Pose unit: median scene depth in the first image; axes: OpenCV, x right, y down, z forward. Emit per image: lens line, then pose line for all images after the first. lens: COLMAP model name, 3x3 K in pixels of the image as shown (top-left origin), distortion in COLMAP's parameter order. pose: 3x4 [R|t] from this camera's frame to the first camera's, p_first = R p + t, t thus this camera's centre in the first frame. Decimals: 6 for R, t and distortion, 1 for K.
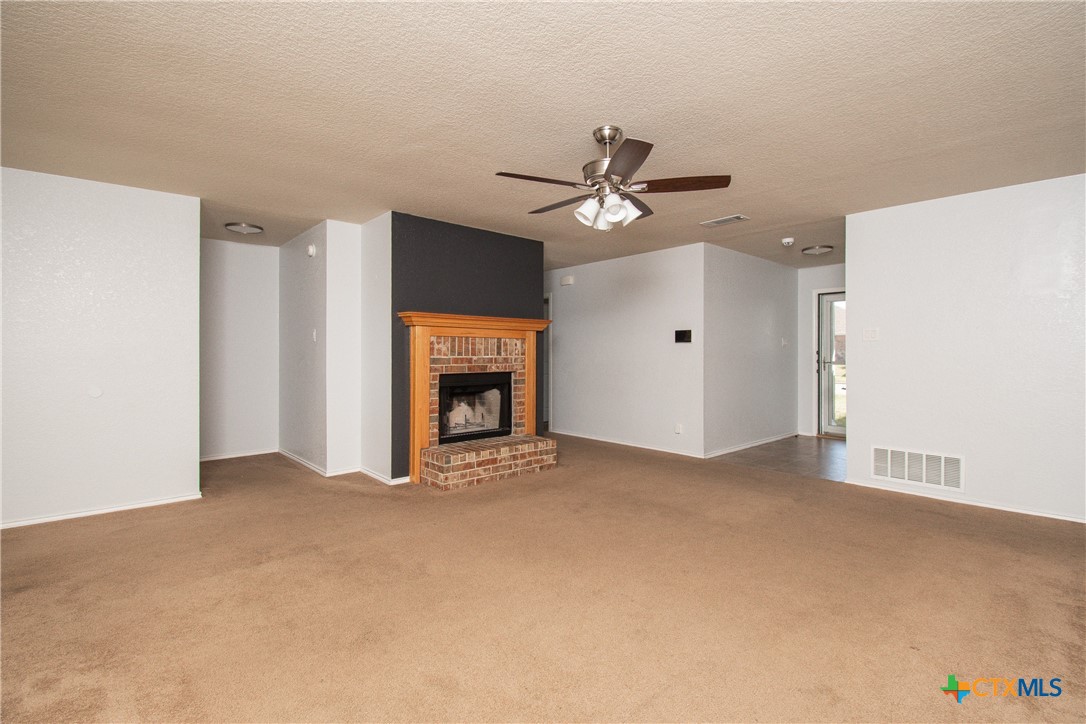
lens RADIAL K [[497.8, 0, 546.6], [0, 497.8, 342.8], [0, 0, 1]] dist [0.015742, 0.000072]
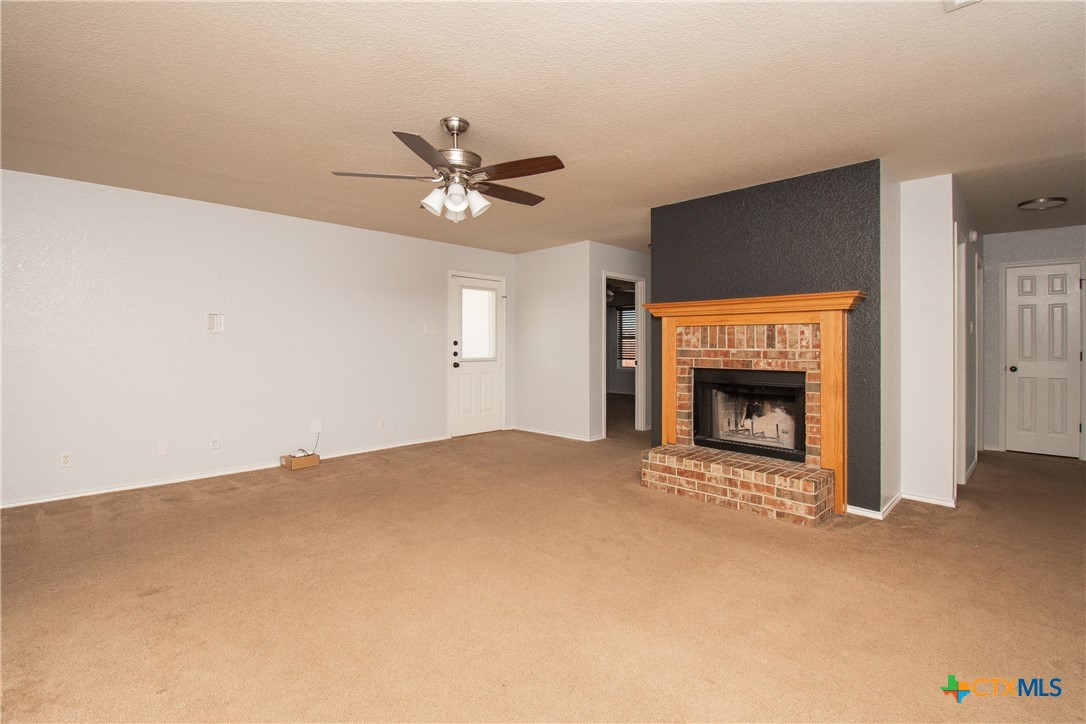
lens RADIAL K [[497.8, 0, 546.6], [0, 497.8, 342.8], [0, 0, 1]] dist [0.015742, 0.000072]
pose [[0.066552, -0.003615, -0.997776, 0.651073], [0.017306, 0.999847, -0.002468, 0.014317], [0.997633, -0.017103, 0.066604, 0.648937]]
